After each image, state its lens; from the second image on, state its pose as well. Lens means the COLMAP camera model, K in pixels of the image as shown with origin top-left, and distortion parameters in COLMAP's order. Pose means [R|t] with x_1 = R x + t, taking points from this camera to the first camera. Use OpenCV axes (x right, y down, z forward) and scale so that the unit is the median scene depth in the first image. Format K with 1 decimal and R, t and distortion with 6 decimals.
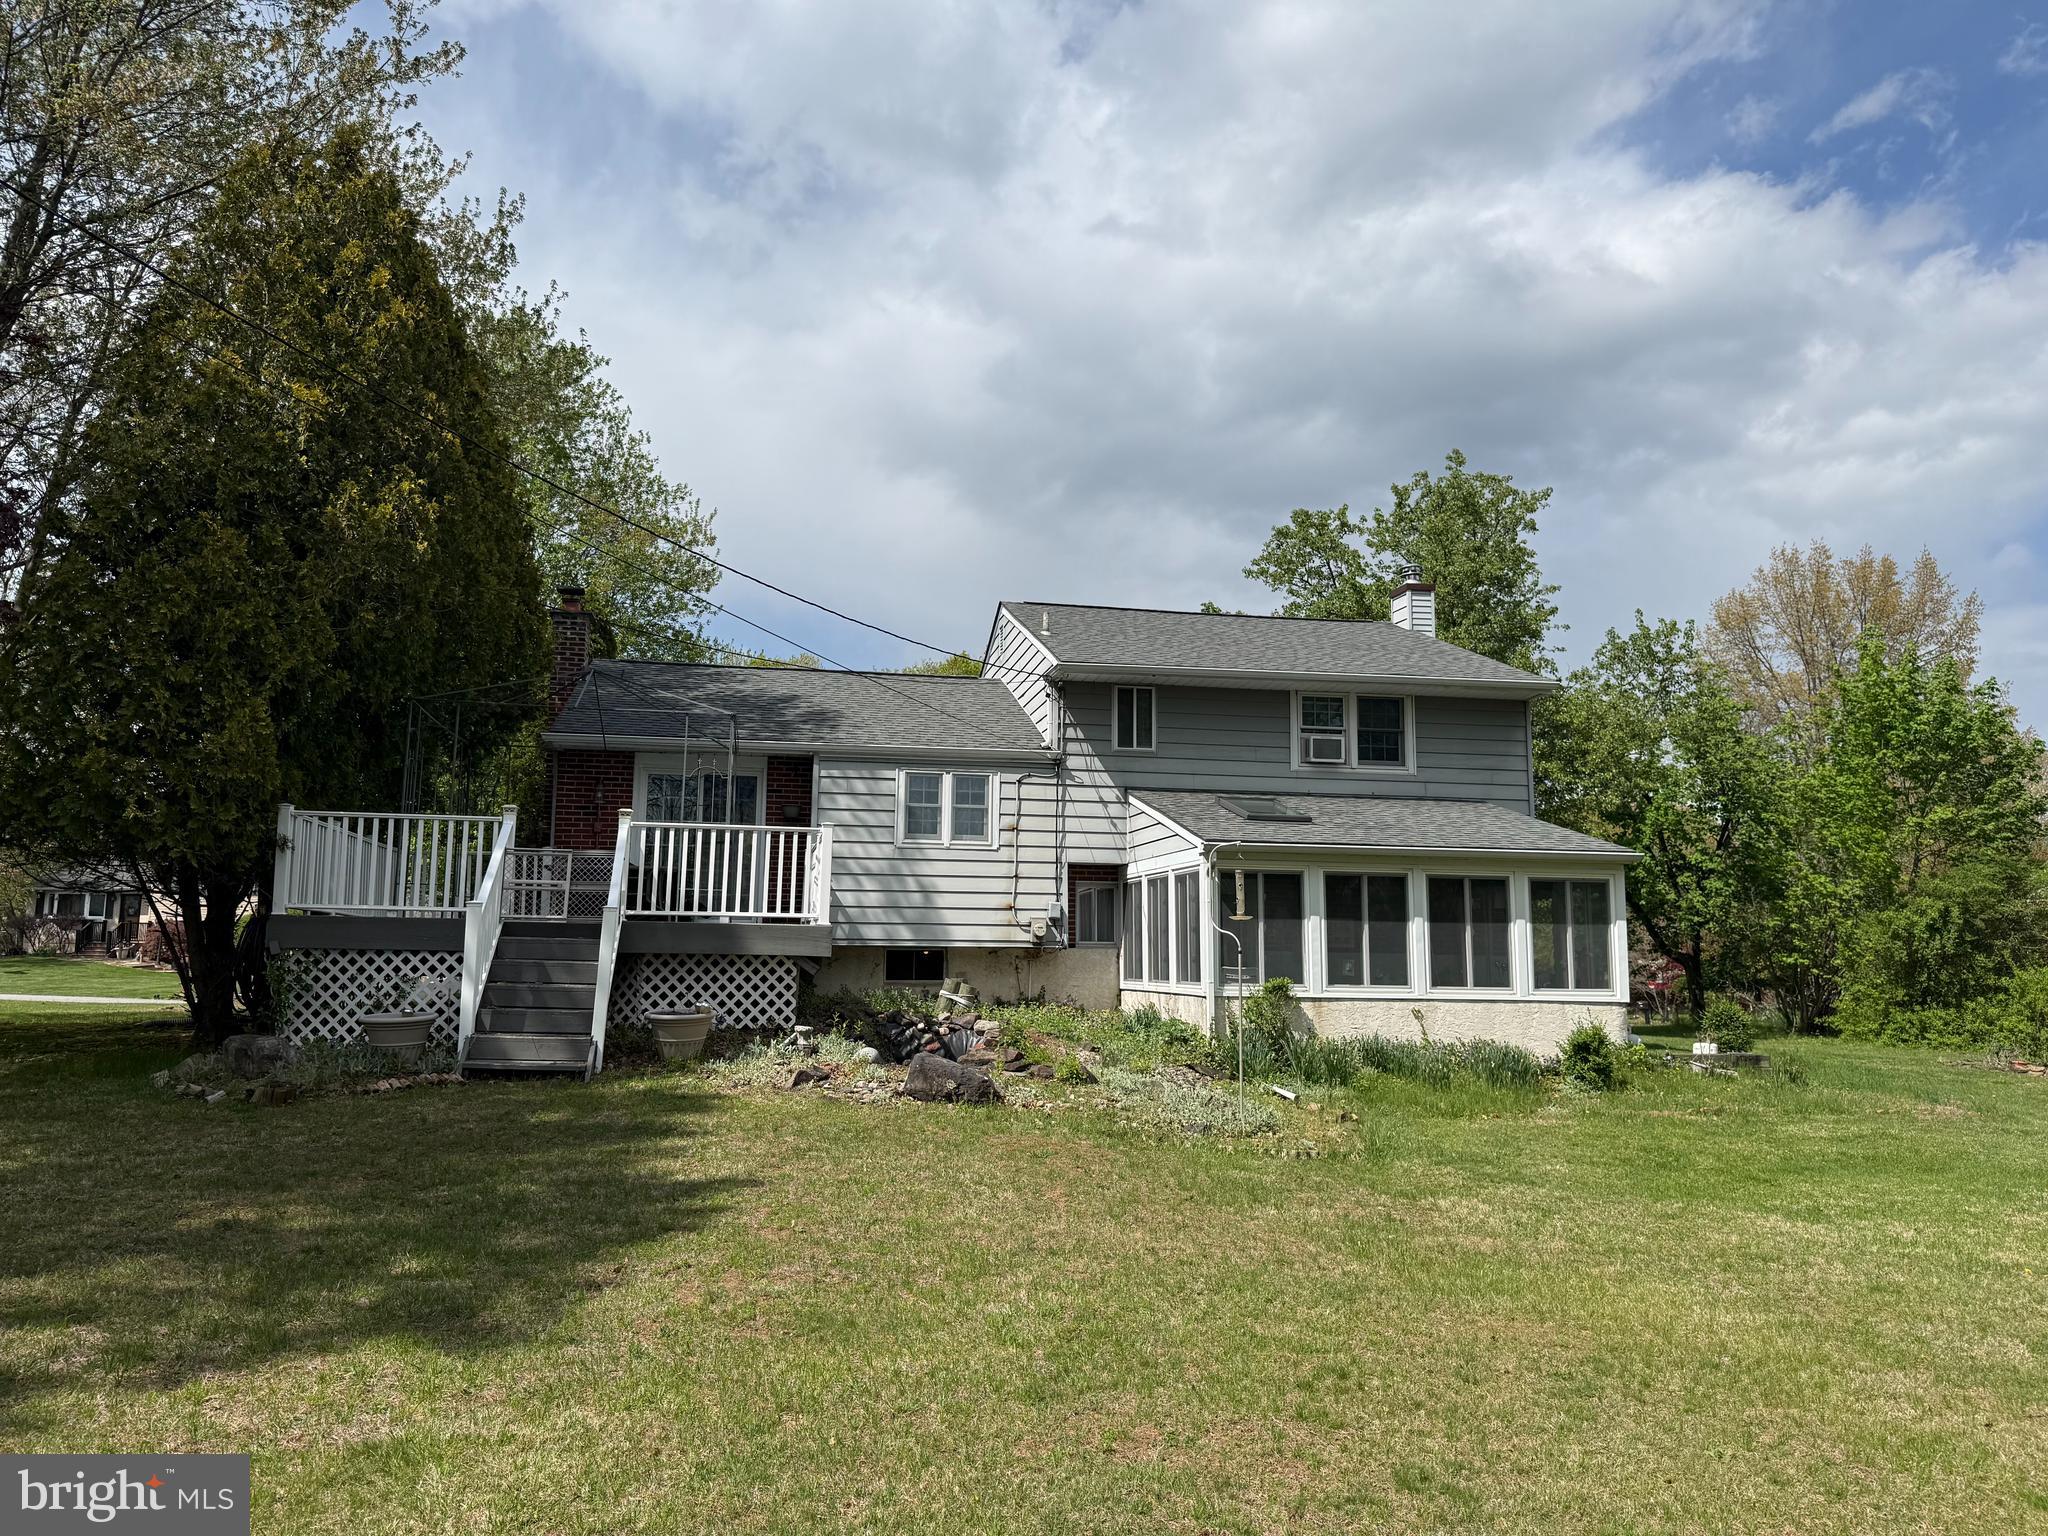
lens RADIAL K [[1429.3, 0, 1023.7], [0, 1429.3, 771.2], [0, 0, 1]] dist [0.000338, -0.007238]
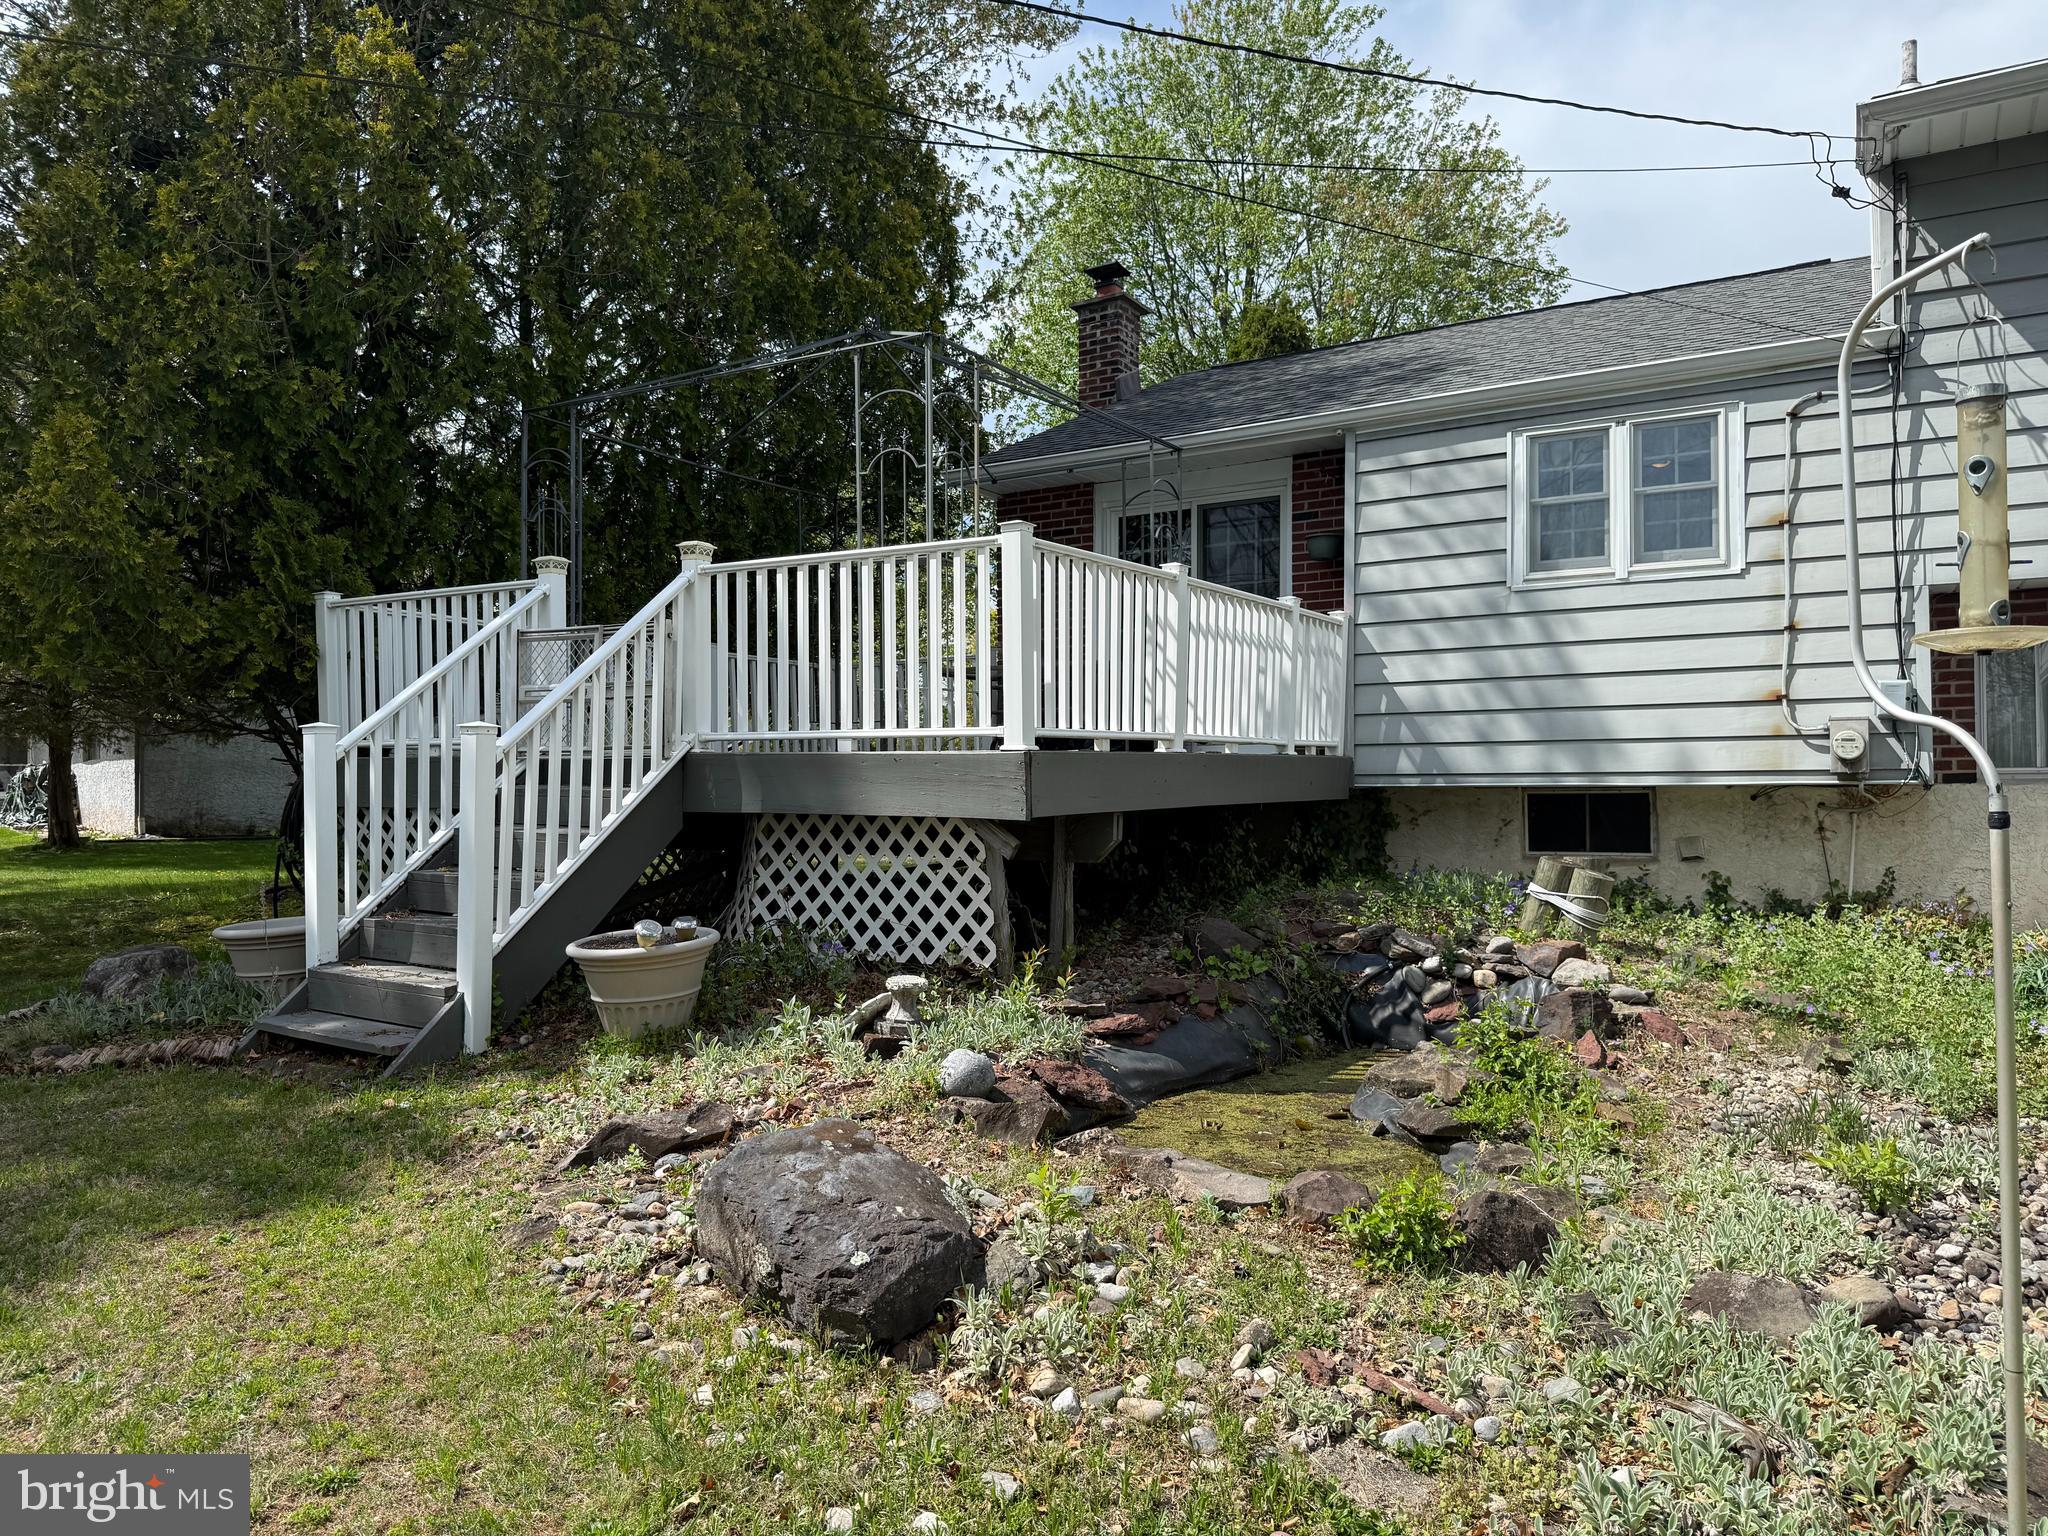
lens RADIAL K [[1429.3, 0, 1022.0], [0, 1429.3, 767.2], [0, 0, 1]] dist [0.000338, -0.007238]
pose [[0.724632, -0.020861, -0.688820, 0.129454], [0.098013, 0.992500, 0.073050, 0.061148], [0.682130, -0.120448, 0.721242, 0.513922]]
